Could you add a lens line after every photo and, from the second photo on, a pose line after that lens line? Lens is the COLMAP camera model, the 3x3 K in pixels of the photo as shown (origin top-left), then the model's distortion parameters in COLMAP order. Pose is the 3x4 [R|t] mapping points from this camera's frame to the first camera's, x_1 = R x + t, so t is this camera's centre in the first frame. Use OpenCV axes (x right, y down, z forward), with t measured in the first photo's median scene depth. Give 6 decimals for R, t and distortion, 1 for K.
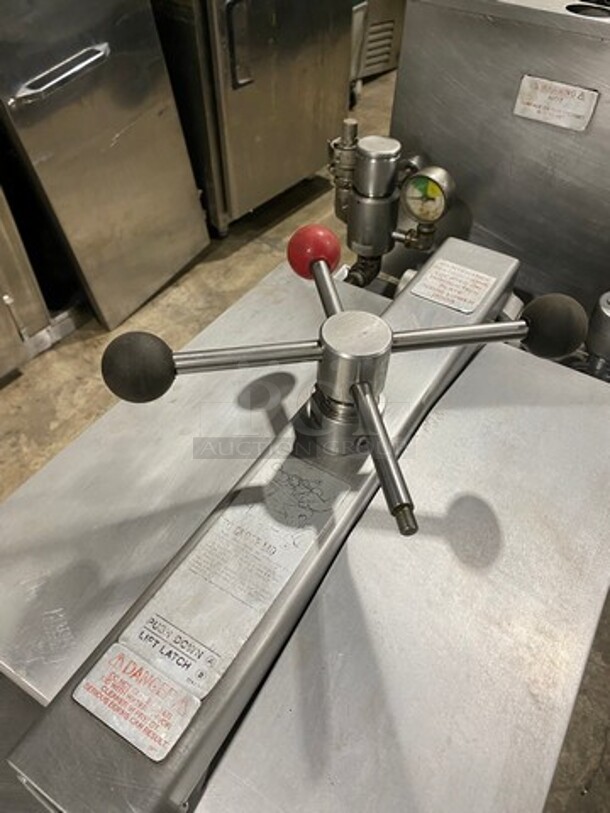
lens RADIAL K [[616.6, 0, 309.8], [0, 616.6, 404.1], [0, 0, 1]] dist [0.003438, 0.000624]
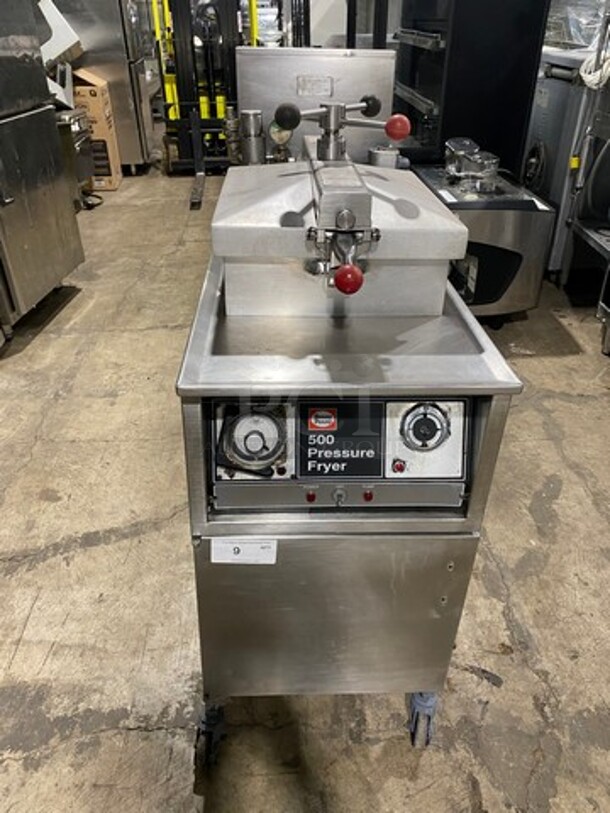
lens RADIAL K [[616.6, 0, 303.2], [0, 616.6, 404.6], [0, 0, 1]] dist [0.003438, 0.000624]
pose [[0.827282, -0.303981, 0.472440, -0.325832], [0.411595, 0.900324, -0.141443, 0.266091], [-0.382353, 0.311467, 0.869939, -0.180399]]
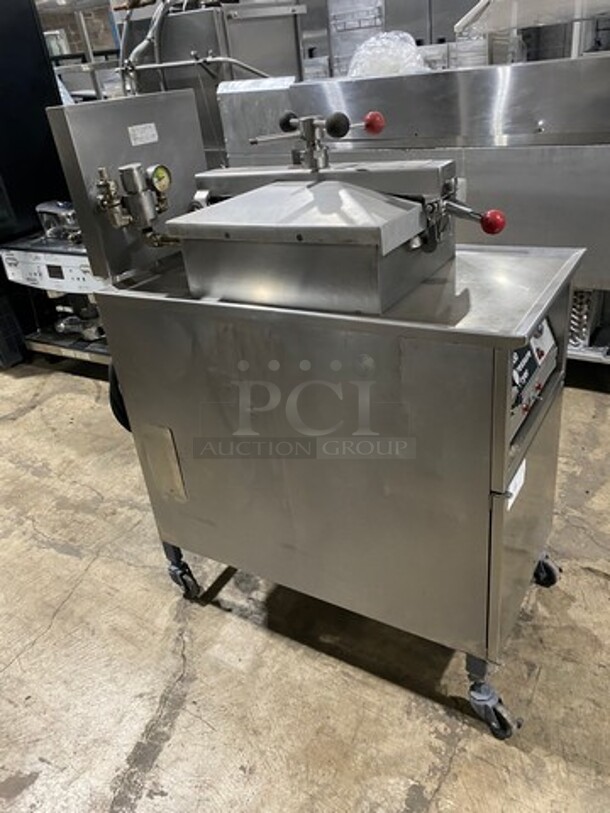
lens RADIAL K [[616.6, 0, 313.1], [0, 616.6, 404.3], [0, 0, 1]] dist [0.003438, 0.000624]
pose [[-0.006153, -0.500151, 0.865916, -0.595546], [0.798031, 0.519352, 0.305647, -0.055038], [-0.602585, 0.692909, 0.395940, 0.134890]]
